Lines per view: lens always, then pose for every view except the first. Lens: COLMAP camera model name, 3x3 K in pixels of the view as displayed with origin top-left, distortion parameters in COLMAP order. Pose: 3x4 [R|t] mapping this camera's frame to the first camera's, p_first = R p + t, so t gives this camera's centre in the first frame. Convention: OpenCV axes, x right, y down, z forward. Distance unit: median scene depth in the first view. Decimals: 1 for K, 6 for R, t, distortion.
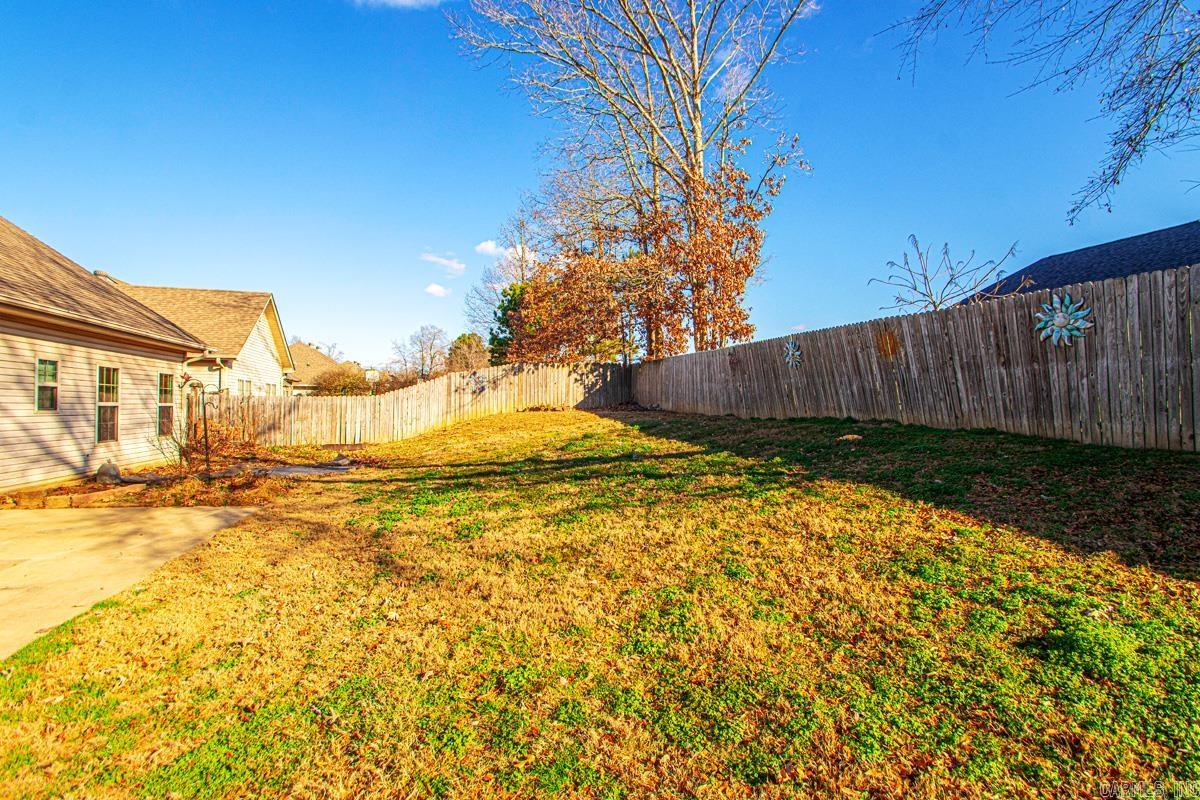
lens RADIAL K [[558.9, 0, 612.8], [0, 558.9, 397.2], [0, 0, 1]] dist [0.017484, -0.018207]
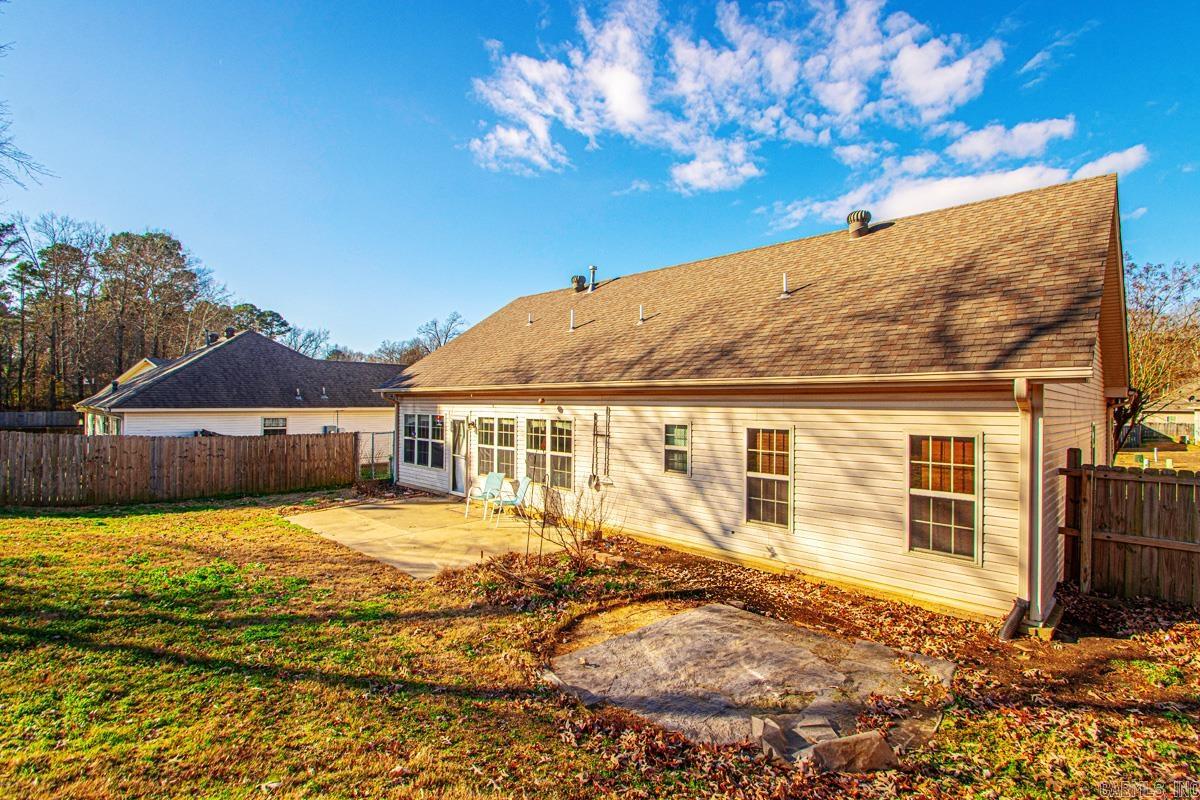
lens RADIAL K [[558.9, 0, 612.8], [0, 558.9, 397.2], [0, 0, 1]] dist [0.017484, -0.018207]
pose [[-0.862794, -0.018147, -0.505230, -0.343171], [-0.003654, 0.999553, -0.029662, -0.079696], [0.505542, -0.023747, -0.862475, 1.705327]]
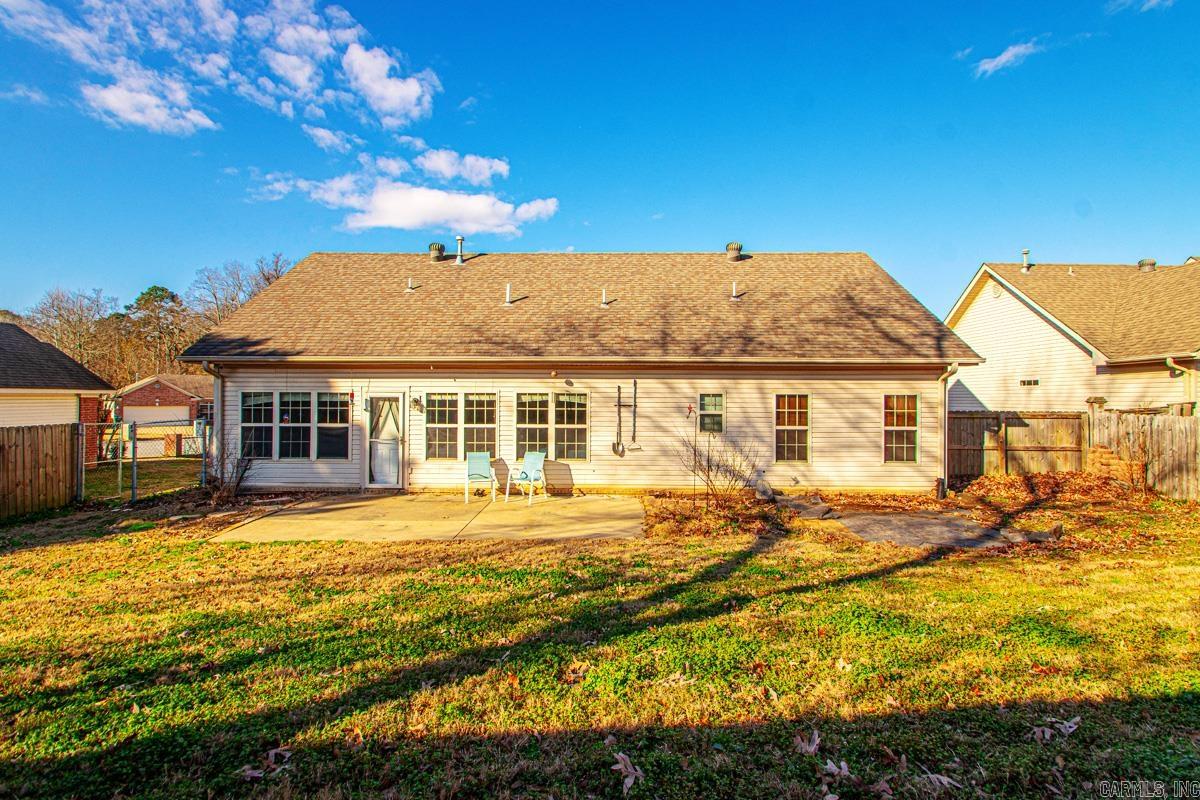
lens RADIAL K [[558.9, 0, 612.8], [0, 558.9, 397.2], [0, 0, 1]] dist [0.017484, -0.018207]
pose [[-0.288923, -0.005520, -0.957336, 0.290938], [0.011843, 0.999886, -0.009340, -0.045128], [0.957279, -0.014036, -0.288825, 1.066893]]
